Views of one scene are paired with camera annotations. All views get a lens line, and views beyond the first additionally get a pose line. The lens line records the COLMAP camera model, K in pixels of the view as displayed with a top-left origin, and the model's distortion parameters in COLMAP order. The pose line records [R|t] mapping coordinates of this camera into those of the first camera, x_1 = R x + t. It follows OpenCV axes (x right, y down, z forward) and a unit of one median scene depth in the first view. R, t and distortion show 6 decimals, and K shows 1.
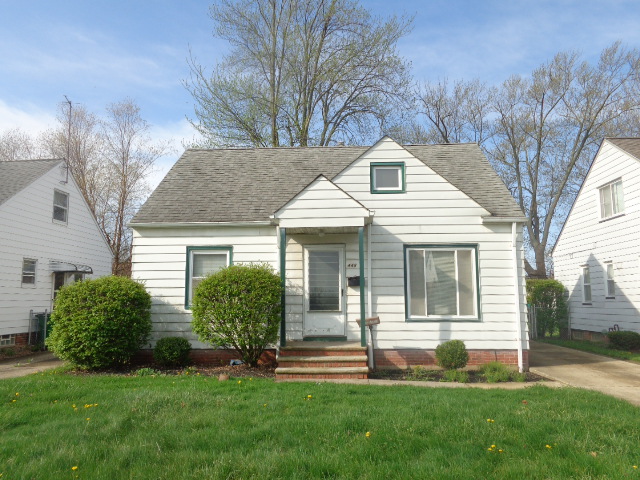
lens RADIAL K [[485.3, 0, 319.0], [0, 485.3, 239.5], [0, 0, 1]] dist [0.013247, 0.012499]
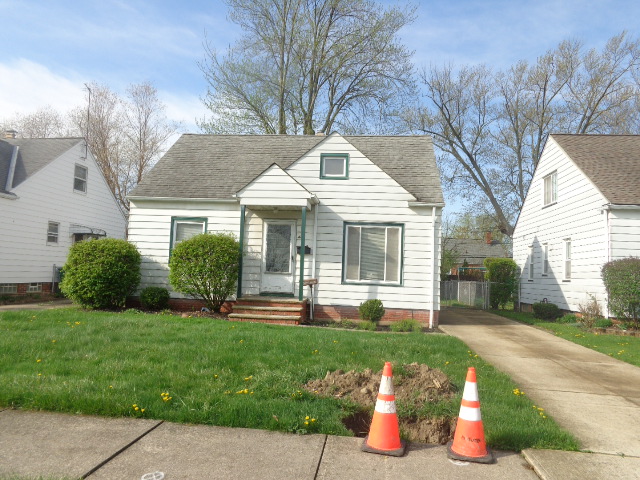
lens RADIAL K [[485.3, 0, 320.5], [0, 485.3, 238.2], [0, 0, 1]] dist [0.013247, 0.012499]
pose [[0.997564, 0.039796, -0.057285, 0.183417], [-0.036853, 0.997990, 0.051549, -0.009006], [0.059221, -0.049312, 0.997026, -0.223384]]
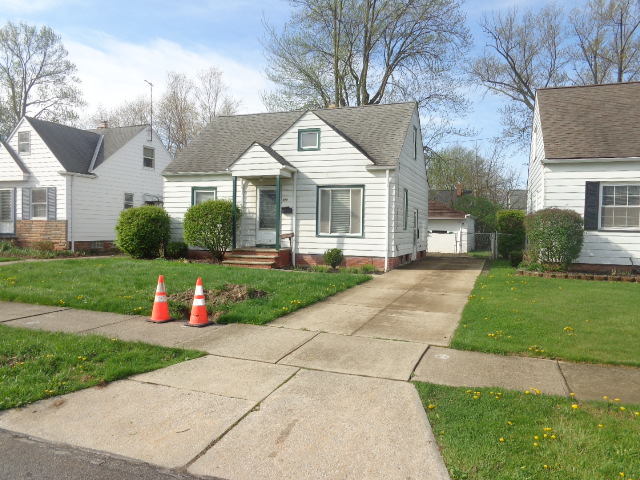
lens RADIAL K [[485.3, 0, 323.2], [0, 485.3, 240.4], [0, 0, 1]] dist [0.013247, 0.012499]
pose [[0.955577, 0.028468, -0.293363, 0.621159], [0.015263, 0.989209, 0.145711, -0.039298], [0.294345, -0.143716, 0.944832, -0.416062]]
